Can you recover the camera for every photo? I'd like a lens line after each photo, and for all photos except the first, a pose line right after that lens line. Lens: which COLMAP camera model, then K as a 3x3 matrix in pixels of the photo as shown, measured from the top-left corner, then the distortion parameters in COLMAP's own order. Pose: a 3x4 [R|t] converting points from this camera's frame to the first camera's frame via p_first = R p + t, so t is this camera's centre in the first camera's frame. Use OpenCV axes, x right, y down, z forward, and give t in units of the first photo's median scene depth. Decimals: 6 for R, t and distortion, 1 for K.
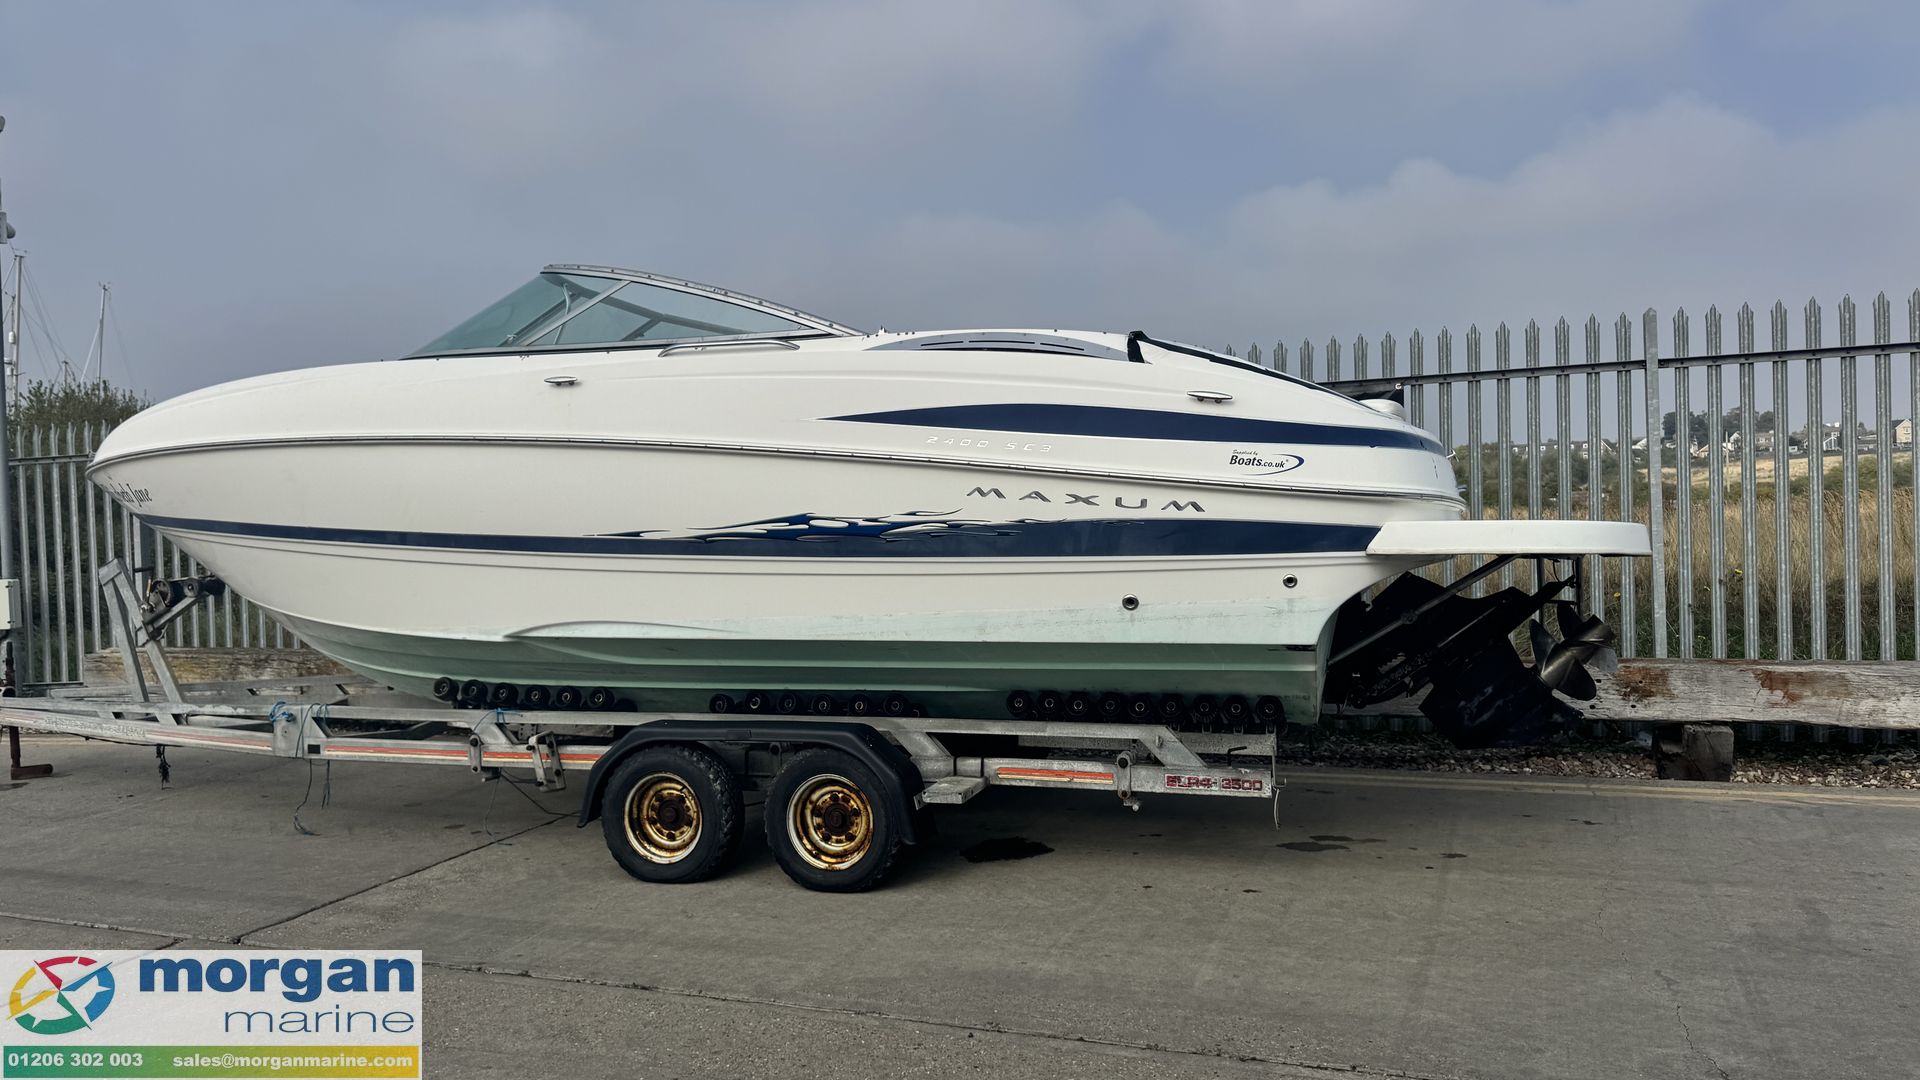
lens RADIAL K [[1355.1, 0, 955.2], [0, 1355.1, 529.2], [0, 0, 1]] dist [0.208415, -0.531546]
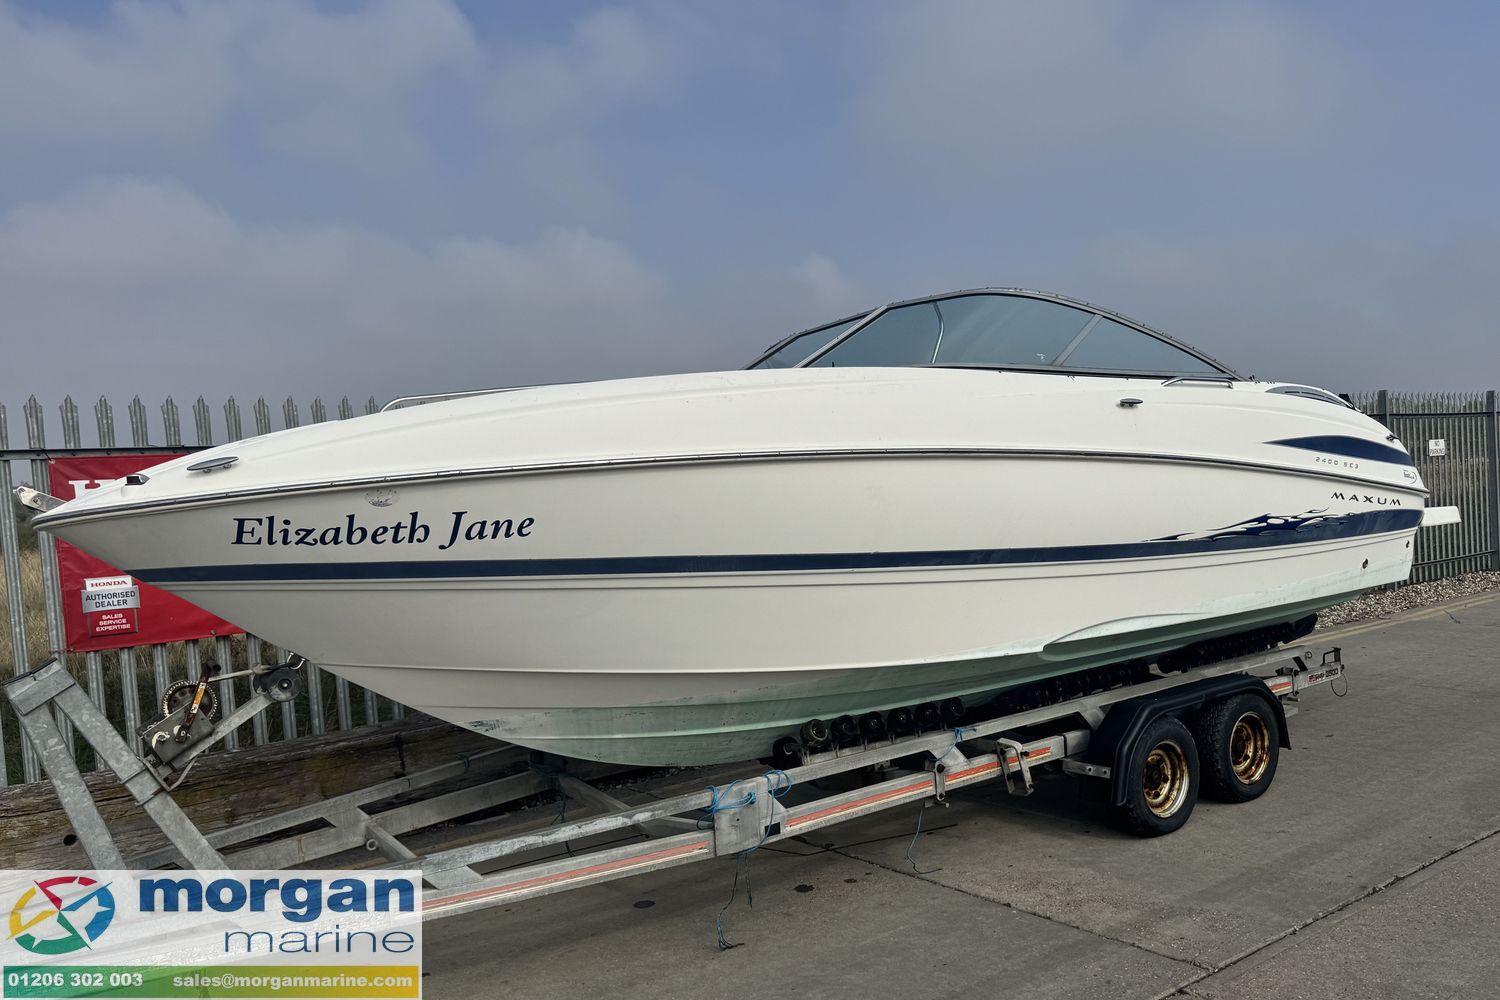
lens RADIAL K [[1181.9, 0, 818.9], [0, 1181.9, 552.3], [0, 0, 1]] dist [0.147230, -0.304787]
pose [[0.512268, -0.046535, 0.857564, -1.296862], [0.053437, 0.998323, 0.022252, -0.023148], [-0.857161, 0.034427, 0.513896, 0.756233]]
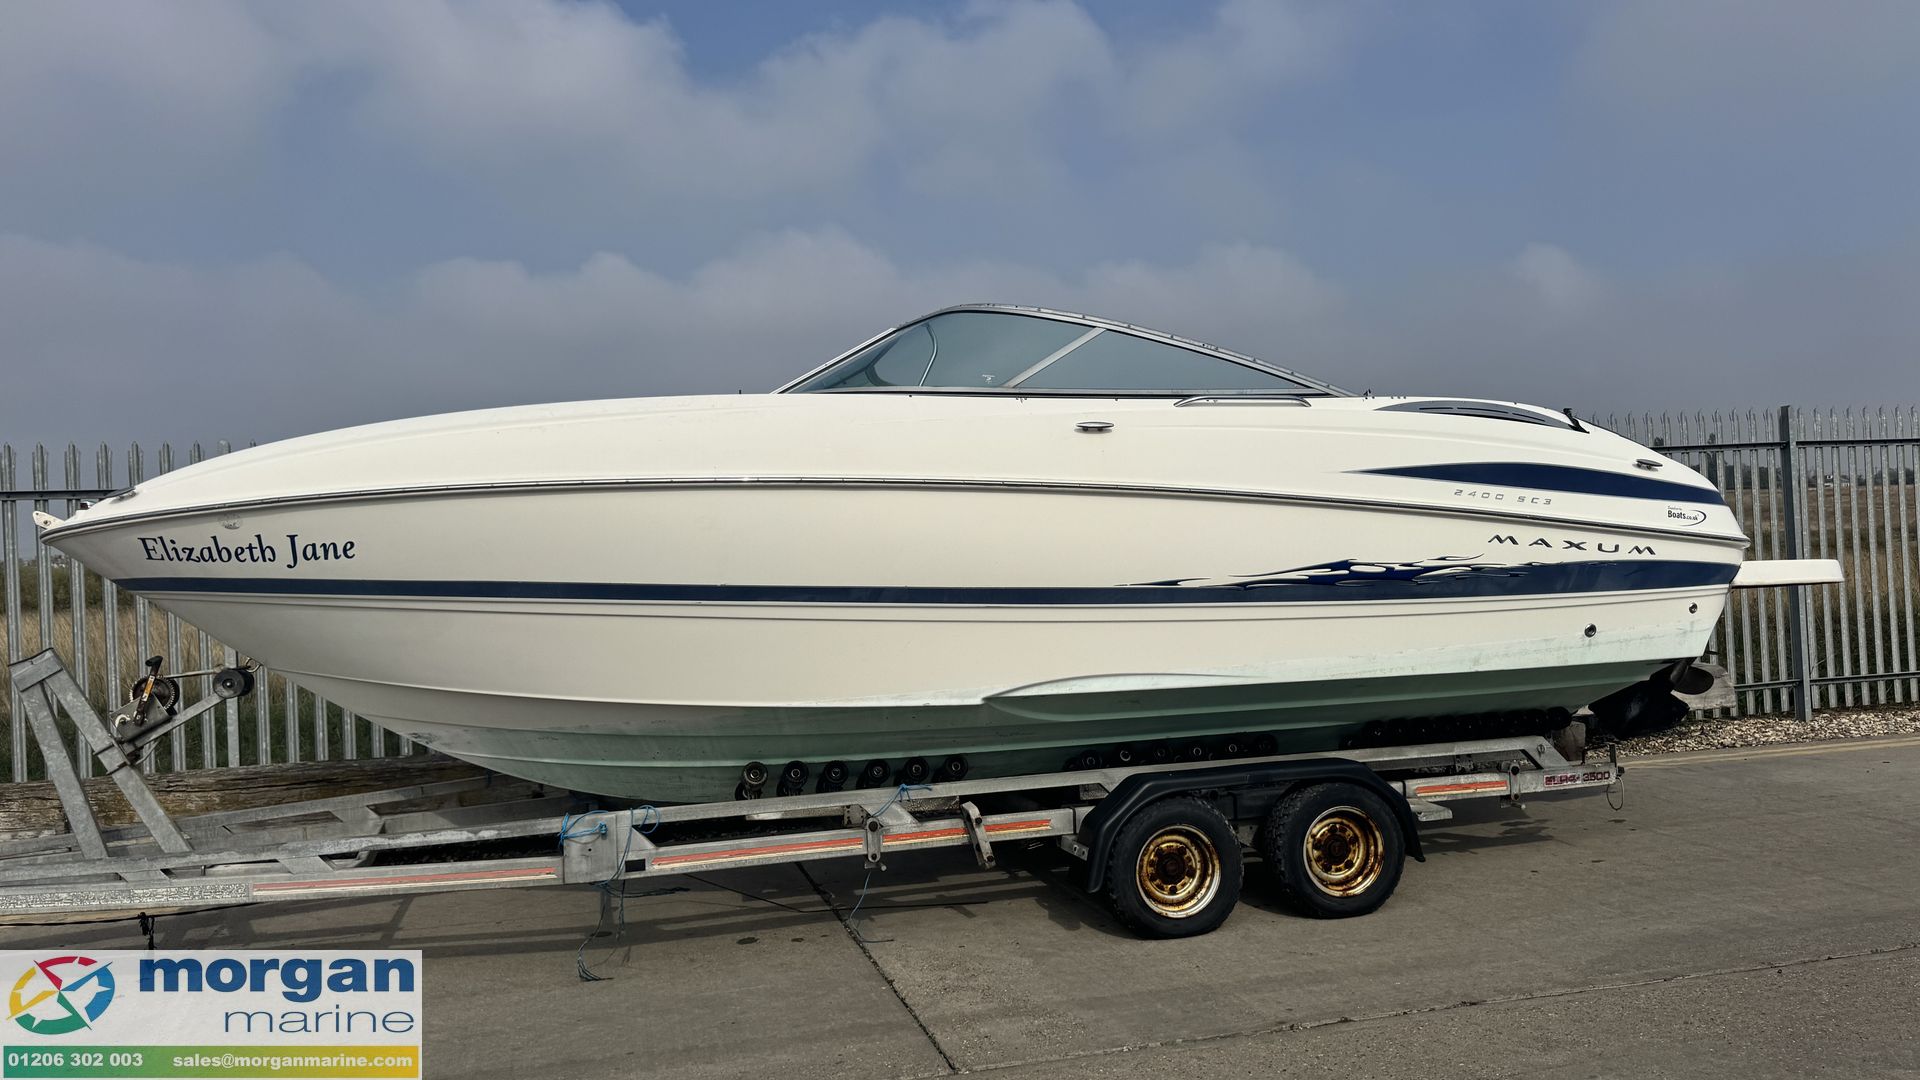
lens RADIAL K [[1365.6, 0, 960.0], [0, 1365.6, 540.0], [0, 0, 1]] dist [0.124226, -0.235829]
pose [[0.820058, 0.005169, 0.572258, -0.953593], [0.024239, 0.998748, -0.043757, 0.012617], [-0.571767, 0.049754, 0.818906, 0.280864]]
